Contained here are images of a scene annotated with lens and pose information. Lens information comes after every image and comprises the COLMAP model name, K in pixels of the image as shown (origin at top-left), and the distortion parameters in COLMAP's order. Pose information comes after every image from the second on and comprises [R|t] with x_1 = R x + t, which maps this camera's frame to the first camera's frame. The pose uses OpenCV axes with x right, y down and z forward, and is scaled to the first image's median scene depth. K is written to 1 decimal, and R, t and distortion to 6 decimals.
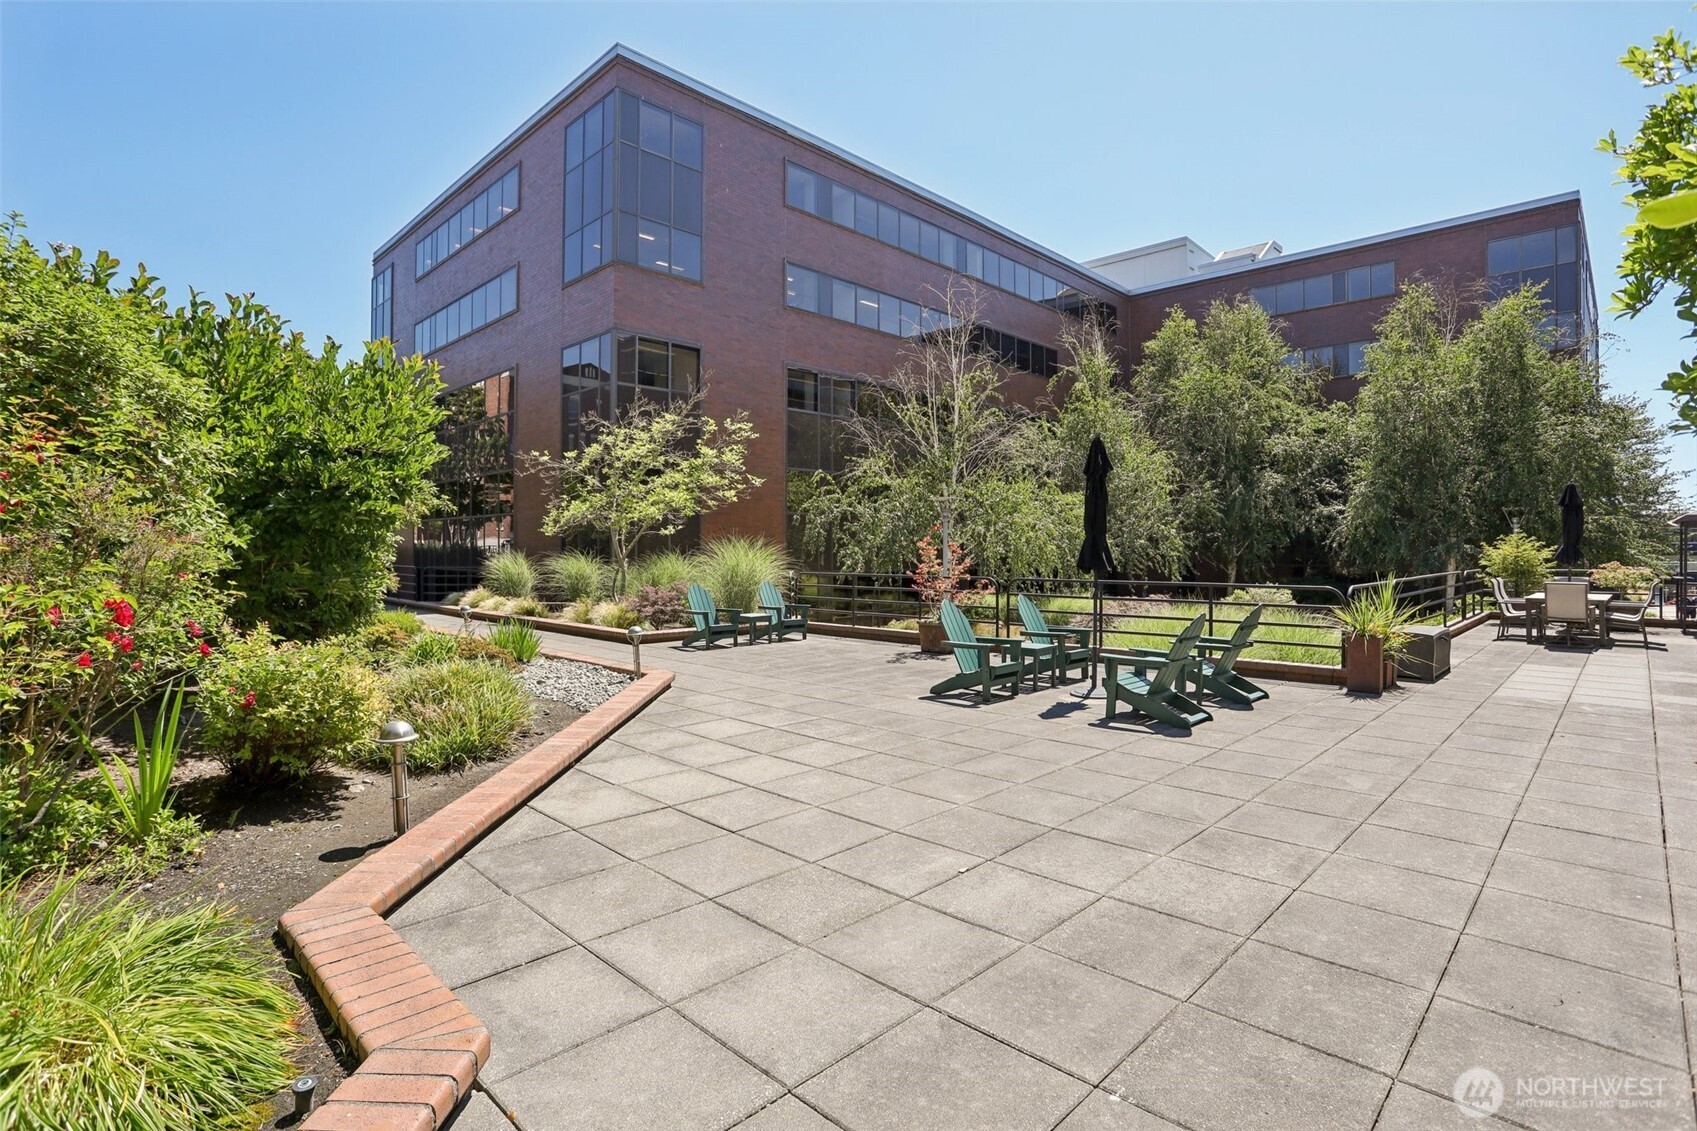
lens RADIAL K [[807.5, 0, 849.1], [0, 807.5, 557.9], [0, 0, 1]] dist [0.002456, 0.000756]
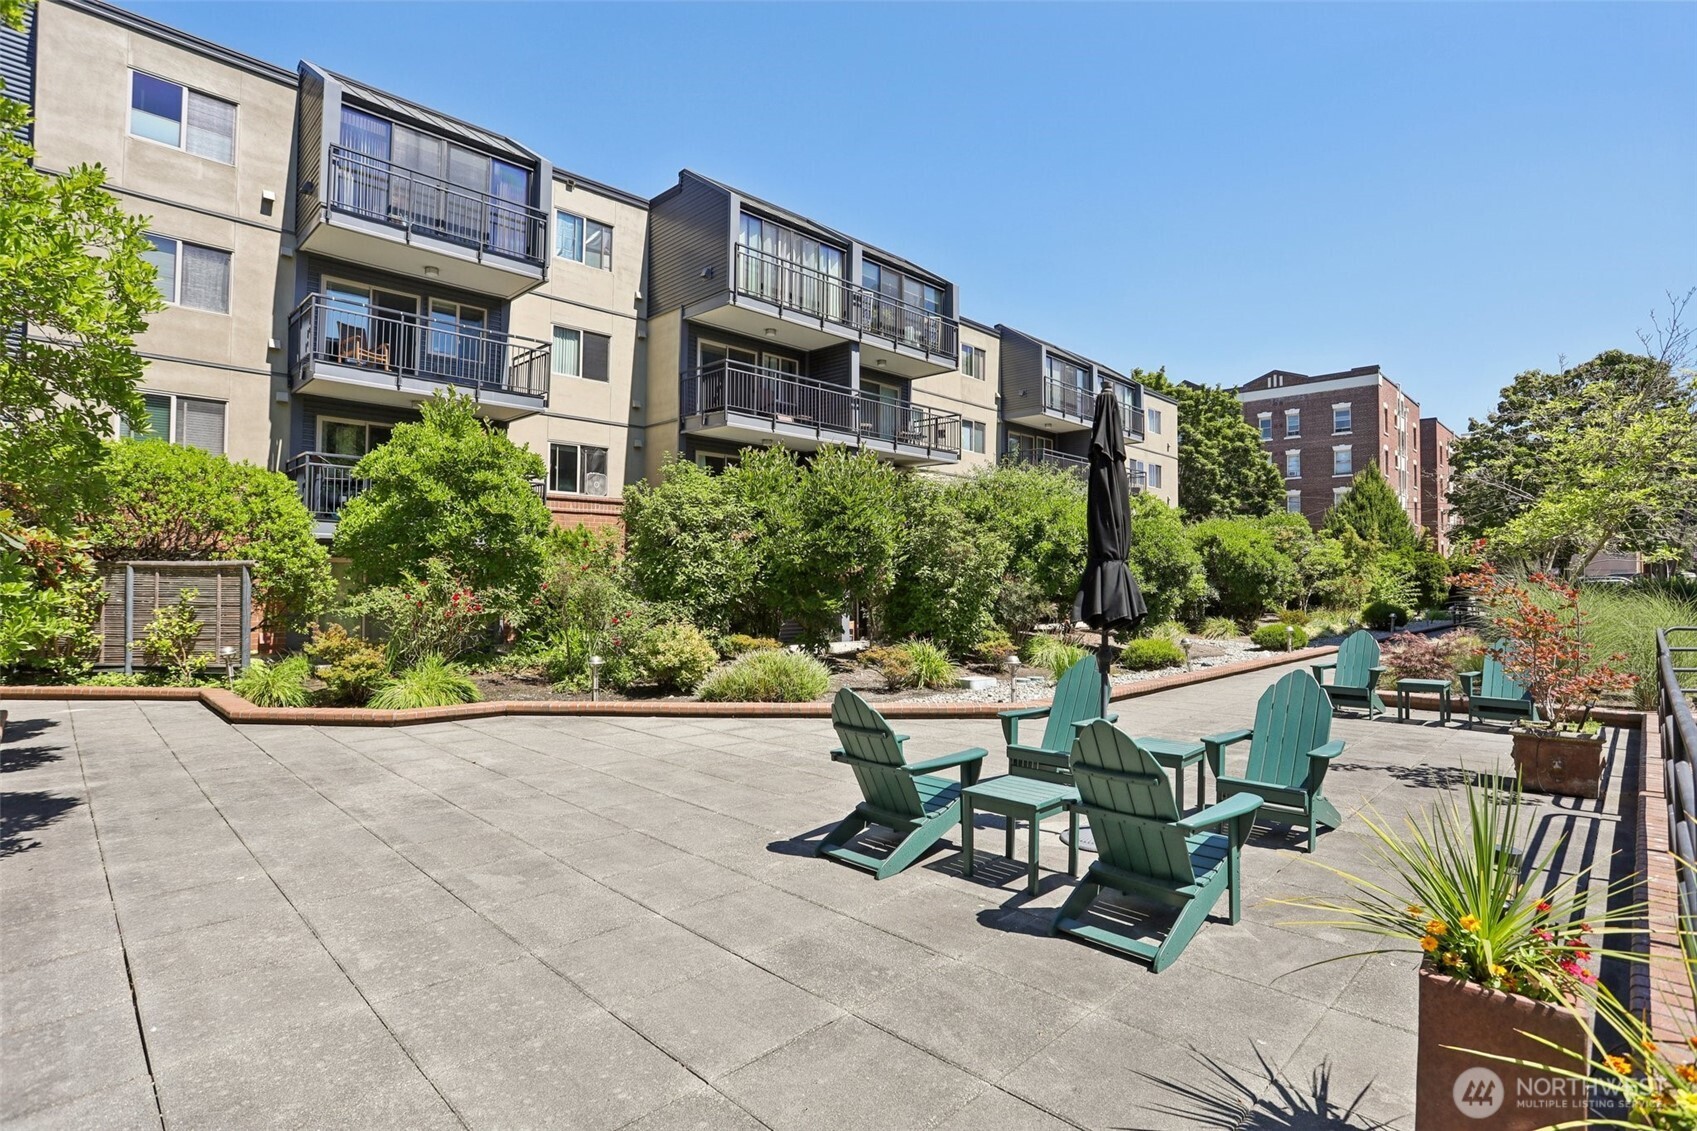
lens RADIAL K [[807.5, 0, 843.5], [0, 807.5, 566.5], [0, 0, 1]] dist [0.002456, 0.000756]
pose [[-0.026965, -0.025482, -0.999312, 1.534702], [-0.005038, 0.999666, -0.025355, -0.010174], [0.999624, 0.004350, -0.027085, 1.479170]]
